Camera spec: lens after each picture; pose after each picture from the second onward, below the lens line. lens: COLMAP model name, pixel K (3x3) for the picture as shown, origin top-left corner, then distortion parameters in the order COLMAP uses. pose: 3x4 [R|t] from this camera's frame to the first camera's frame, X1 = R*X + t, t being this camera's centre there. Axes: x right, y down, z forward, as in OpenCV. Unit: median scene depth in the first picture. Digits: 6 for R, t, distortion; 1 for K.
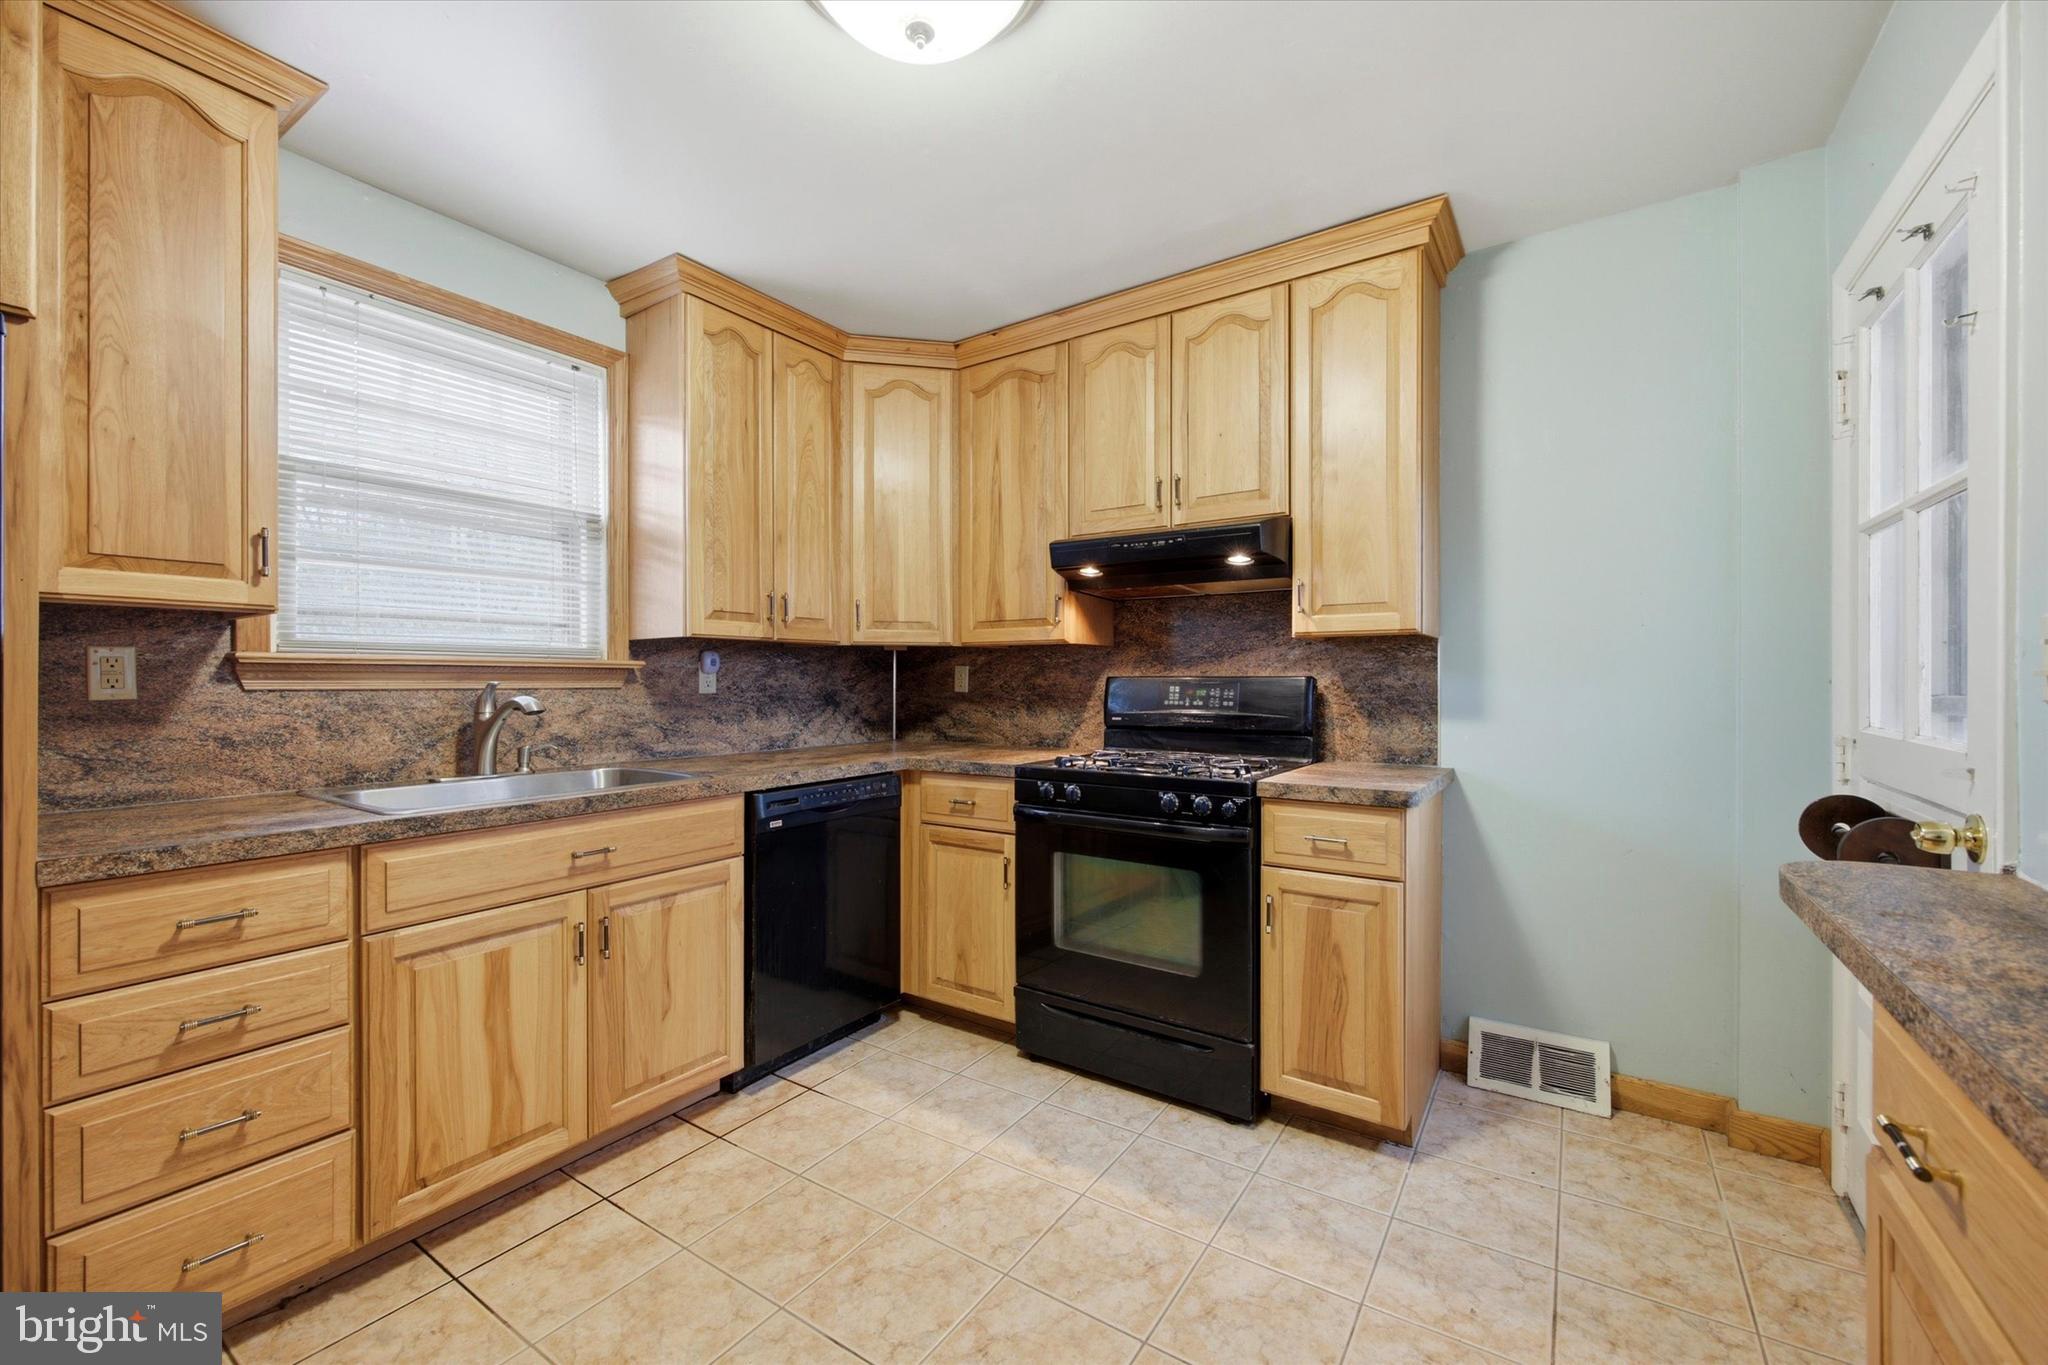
lens RADIAL K [[825.3, 0, 1019.6], [0, 825.3, 679.9], [0, 0, 1]] dist [-0.000058, 0.000562]
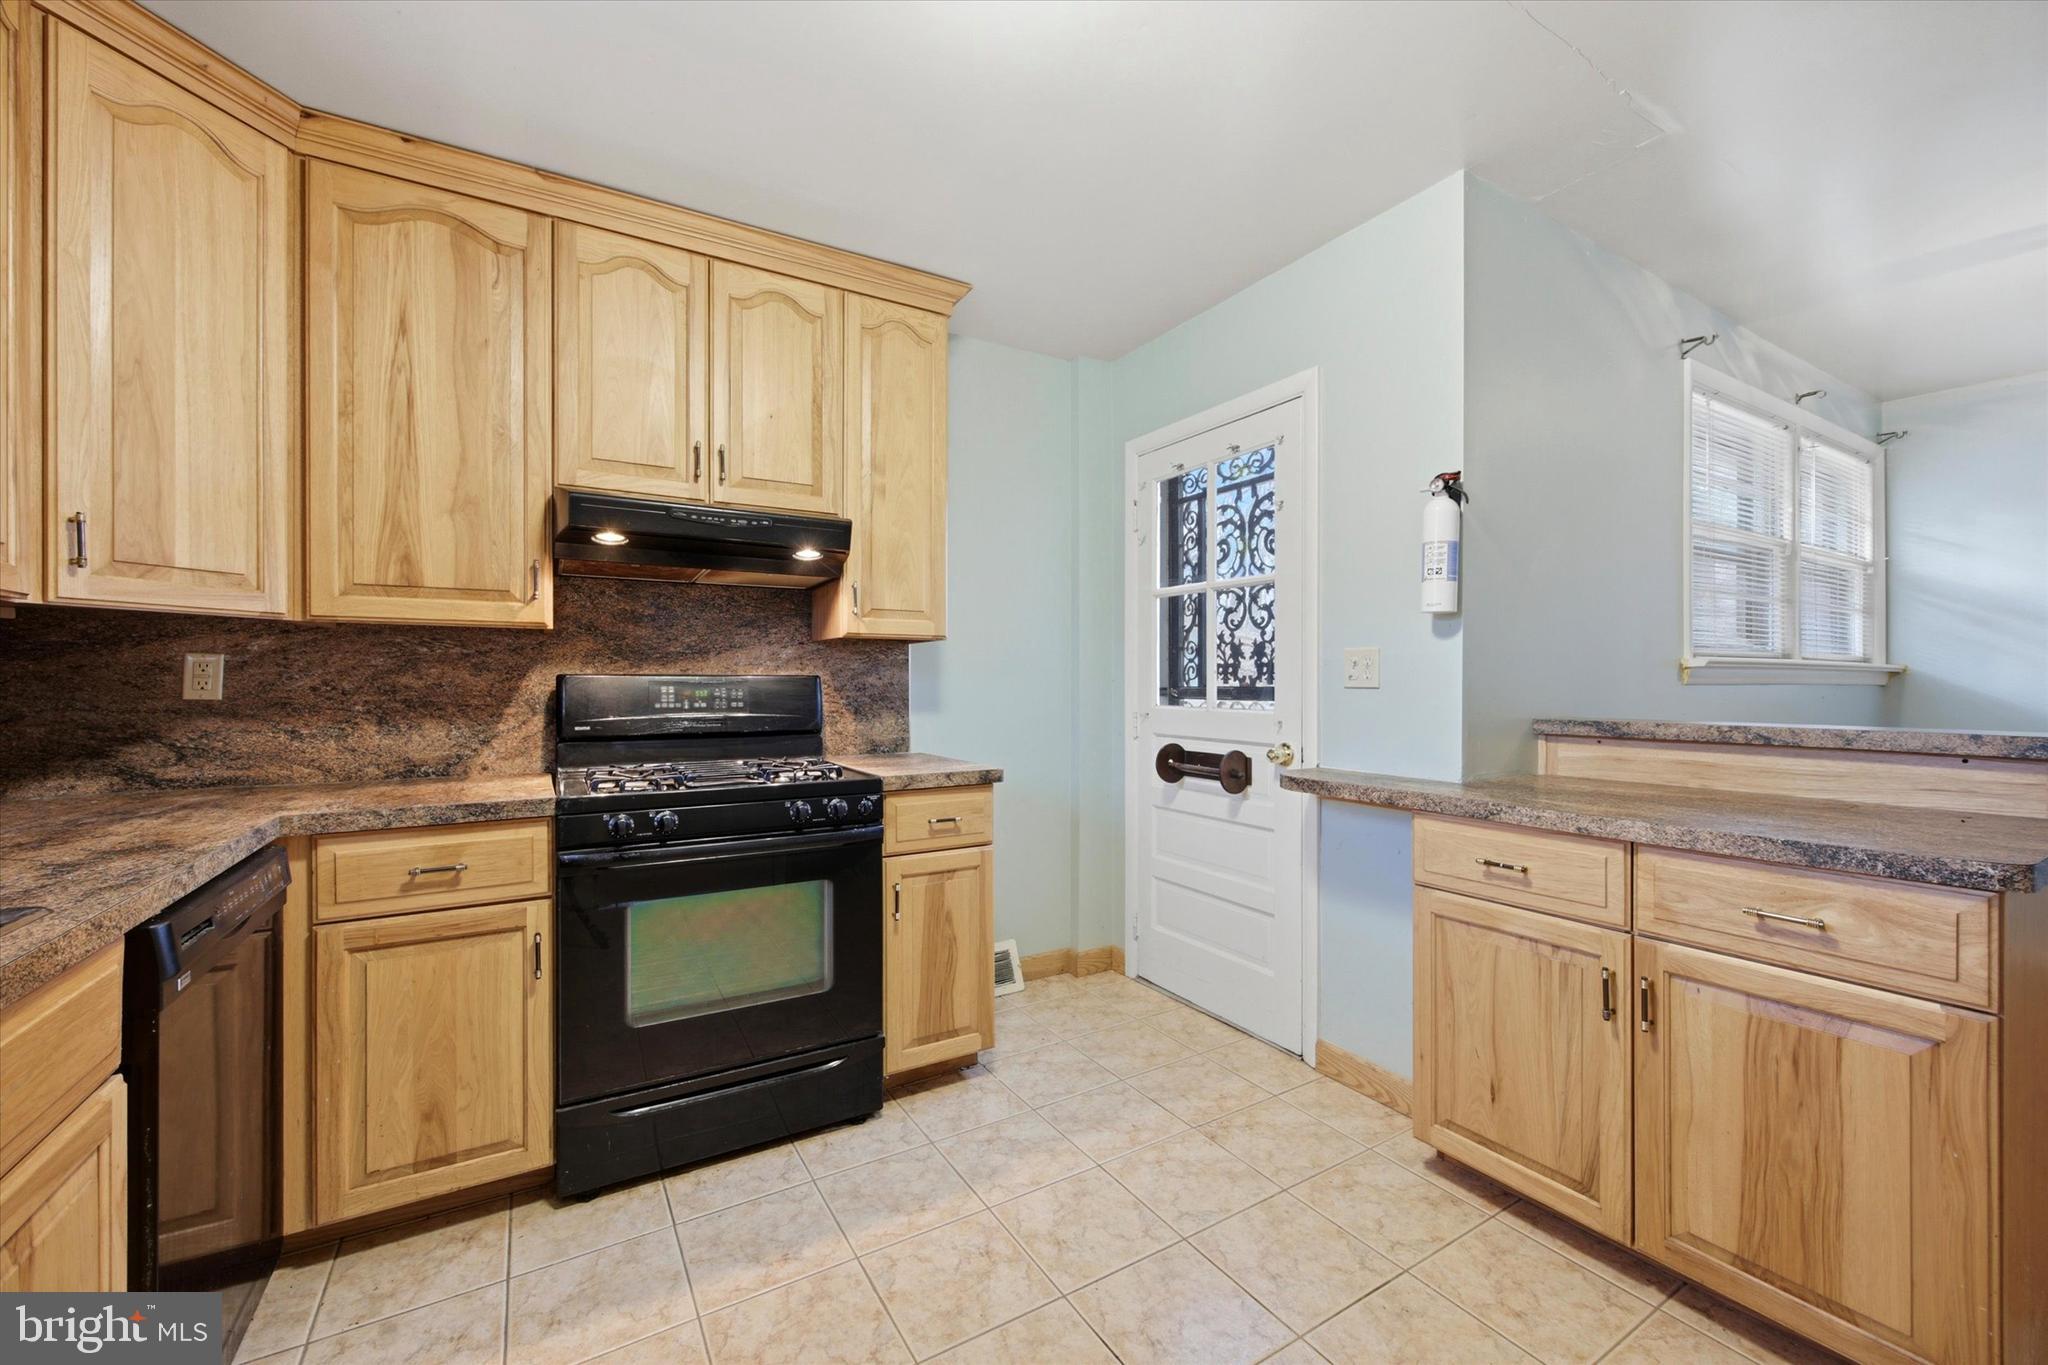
lens RADIAL K [[825.3, 0, 1040.3], [0, 825.3, 679.7], [0, 0, 1]] dist [-0.000058, 0.000562]
pose [[0.420356, 0.000698, 0.907359, -0.444021], [-0.000514, 1.000000, -0.000531, 0.001641], [-0.907359, -0.000243, 0.420356, 0.306762]]
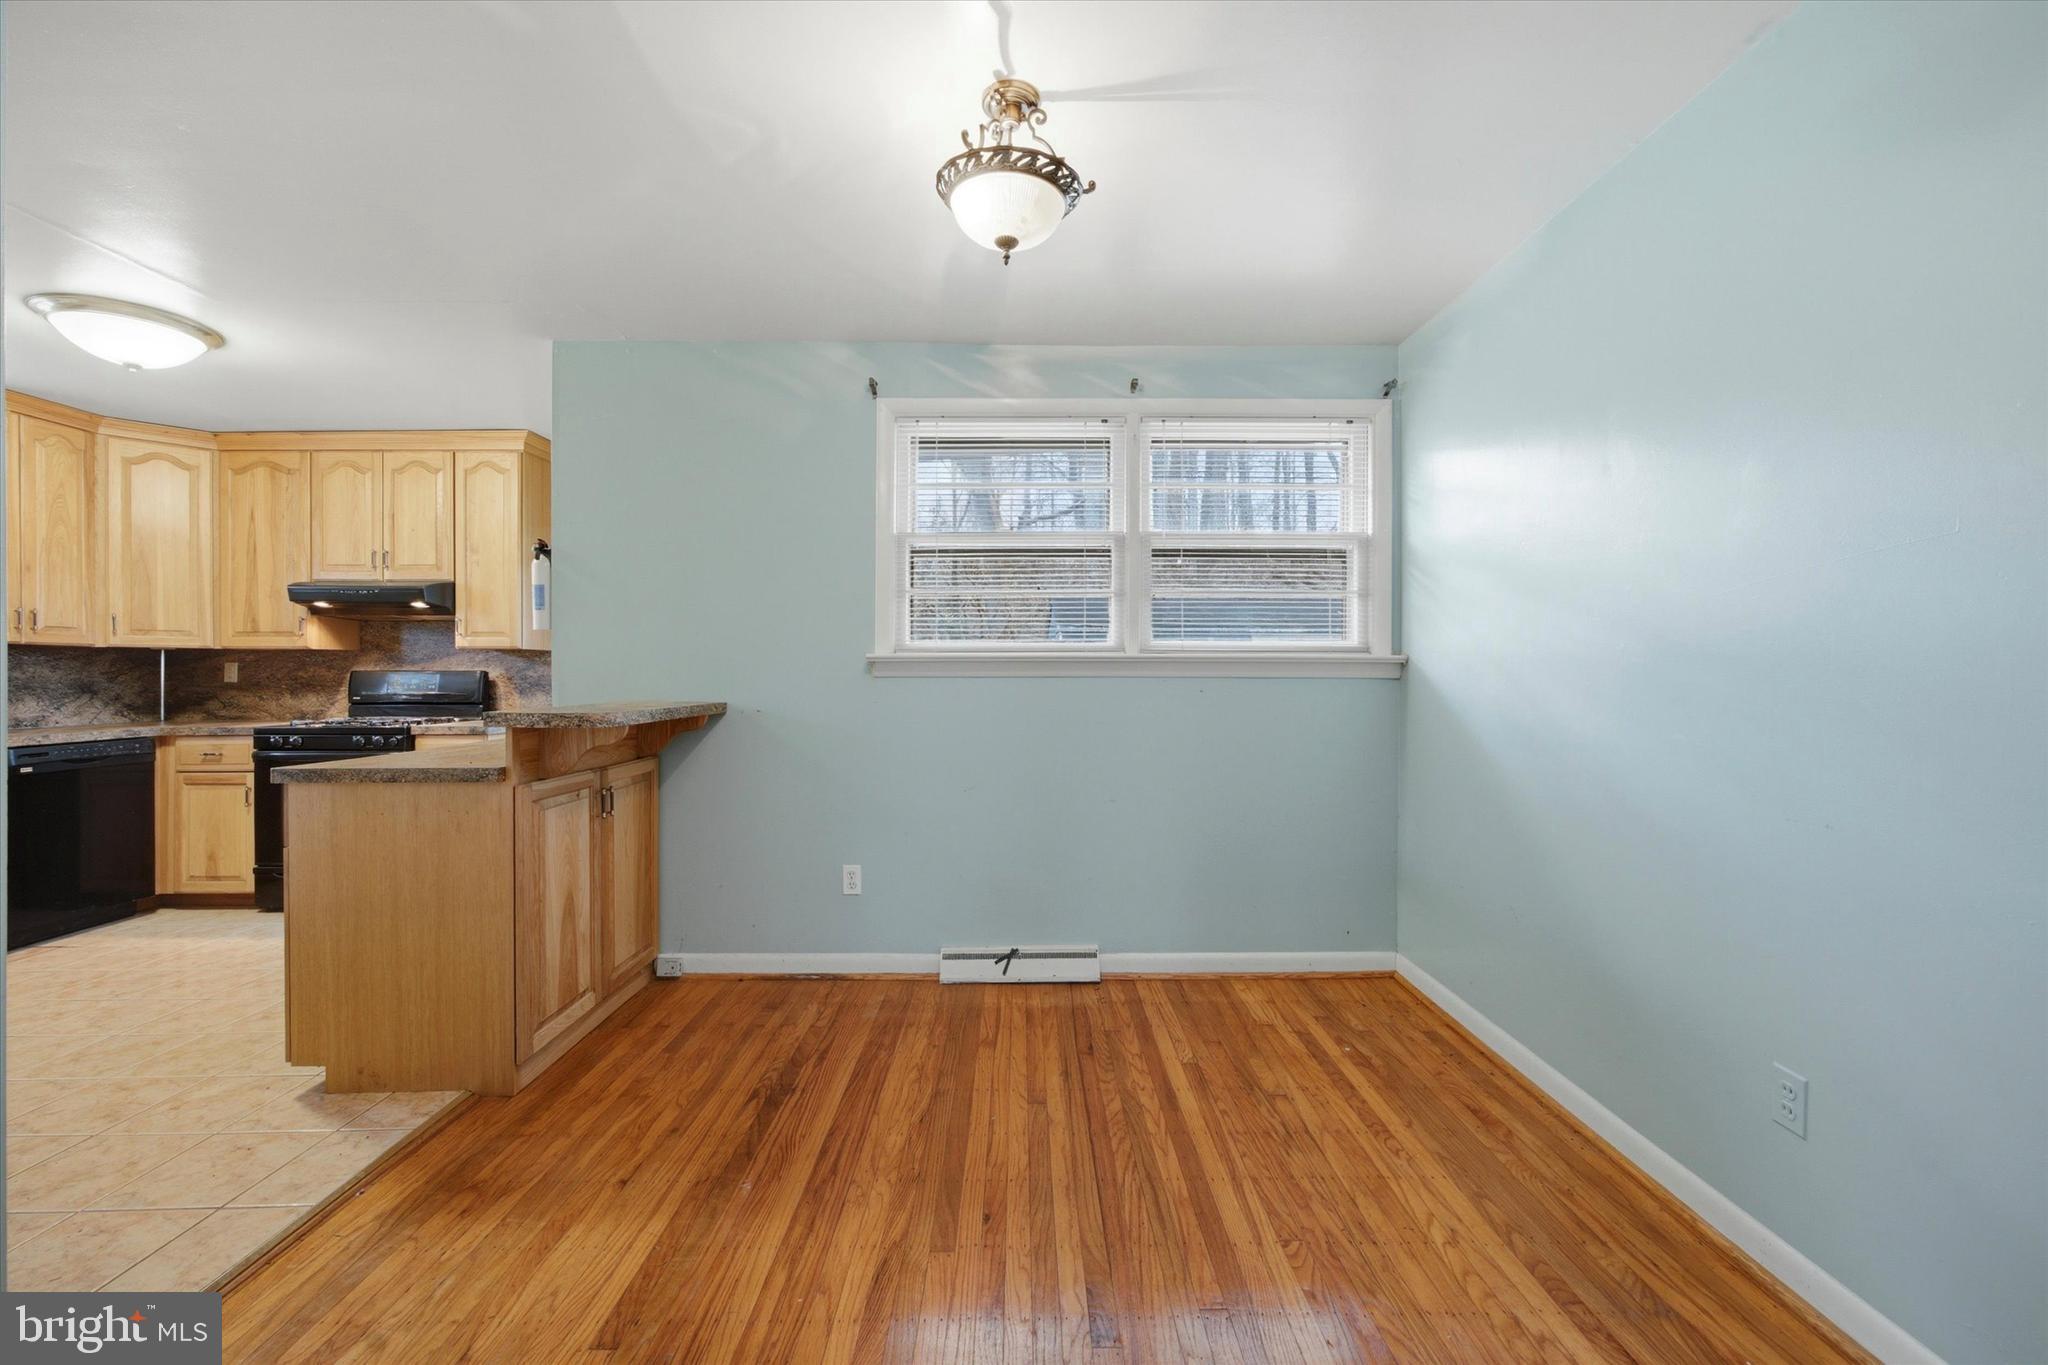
lens RADIAL K [[825.3, 0, 1008.8], [0, 825.3, 675.0], [0, 0, 1]] dist [-0.000058, 0.000562]
pose [[0.826247, -0.002080, 0.563304, 0.278294], [0.000933, 0.999997, 0.002324, 0.001667], [-0.563307, -0.001394, 0.826247, -1.038031]]
